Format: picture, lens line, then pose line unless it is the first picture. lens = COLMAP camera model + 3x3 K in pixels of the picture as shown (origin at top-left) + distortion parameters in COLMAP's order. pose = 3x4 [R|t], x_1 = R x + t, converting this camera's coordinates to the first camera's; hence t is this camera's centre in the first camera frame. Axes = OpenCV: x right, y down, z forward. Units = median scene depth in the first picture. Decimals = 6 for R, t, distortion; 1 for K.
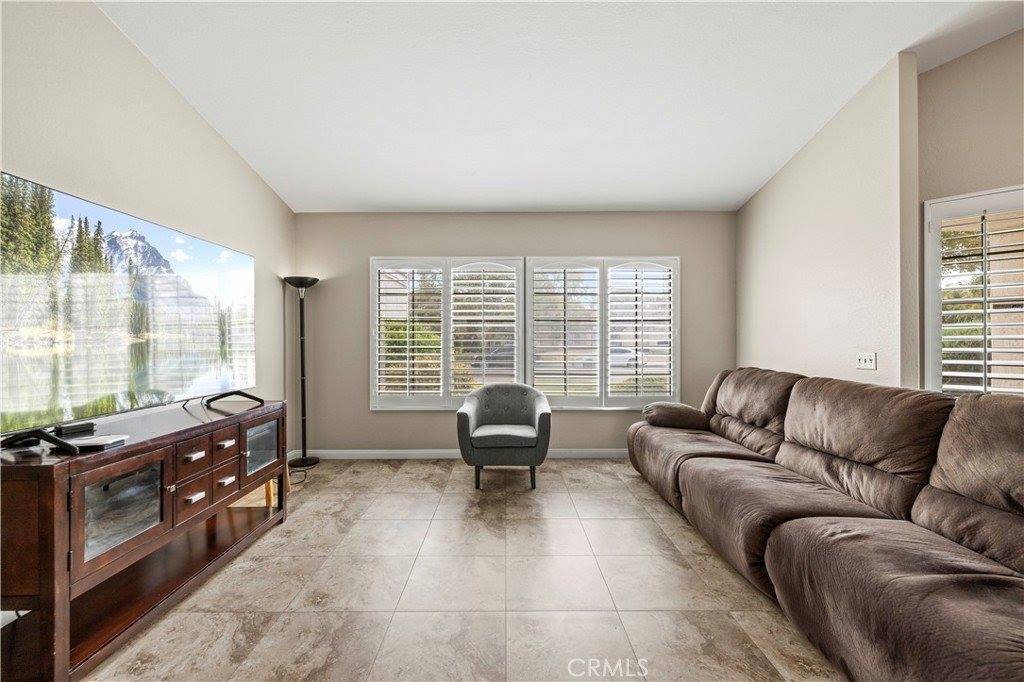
lens RADIAL K [[441.2, 0, 510.2], [0, 441.2, 339.2], [0, 0, 1]] dist [0.001596, 0.000087]
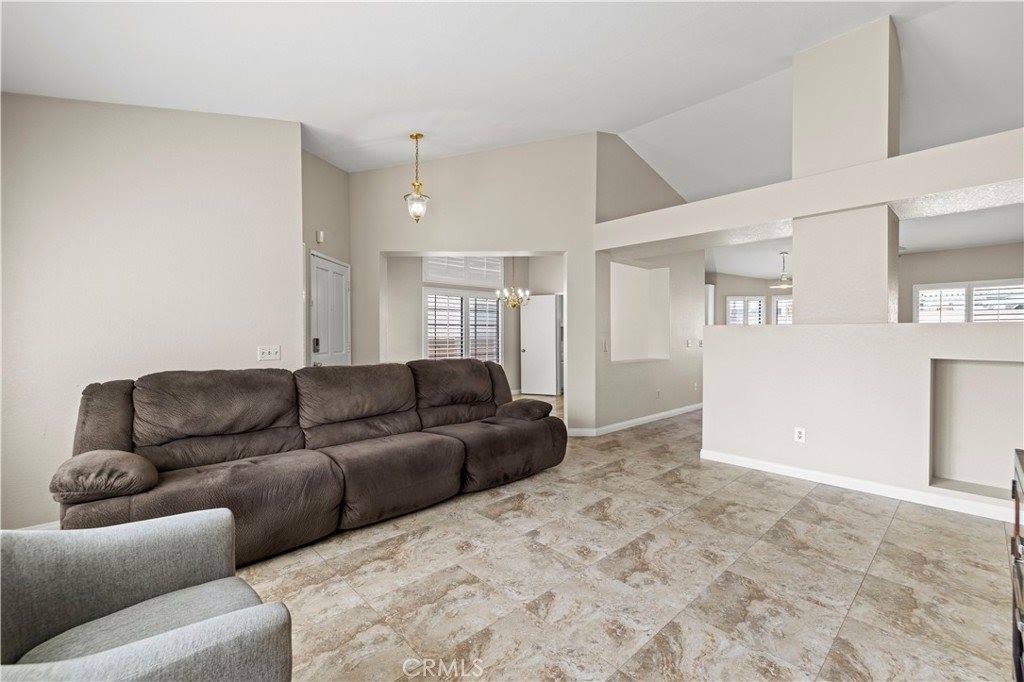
lens RADIAL K [[433.8, 0, 506.8], [0, 433.8, 333.6], [0, 0, 1]] dist [0.004090, -0.000004]
pose [[-0.674848, 0.001451, 0.737956, -0.582012], [-0.001233, 0.999994, -0.003094, 0.000010], [-0.737956, -0.002997, -0.674842, 1.581182]]
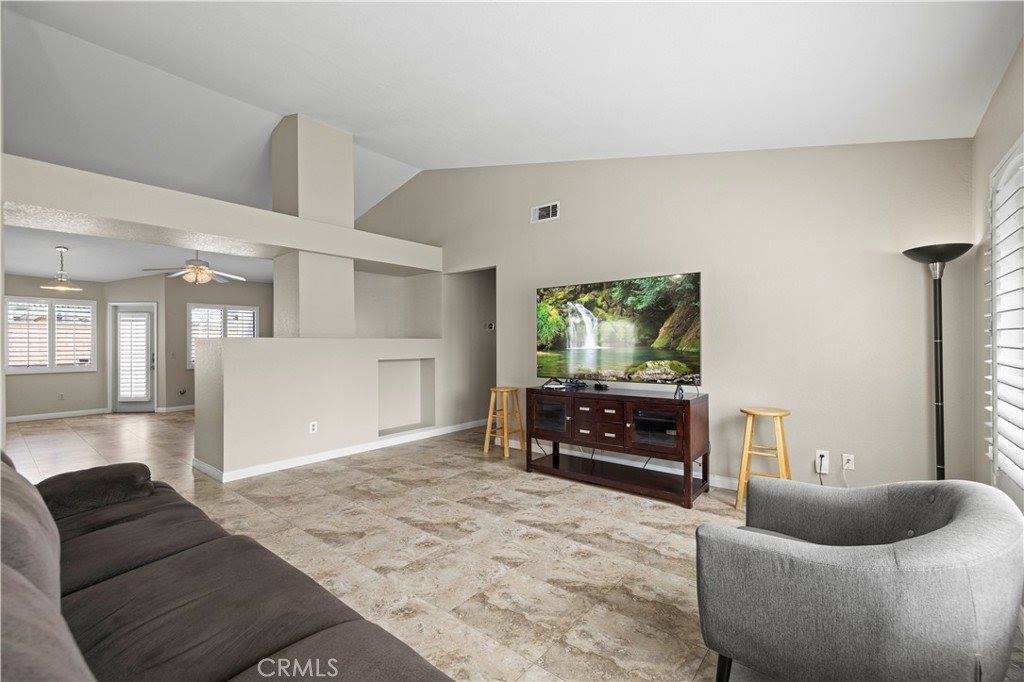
lens RADIAL K [[432.2, 0, 504.5], [0, 432.2, 341.4], [0, 0, 1]] dist [0.001008, 0.000169]
pose [[-0.652985, 0.003123, -0.757364, 0.740034], [0.008147, 0.999963, -0.002901, -0.010734], [0.757327, -0.008064, -0.652986, 1.642869]]
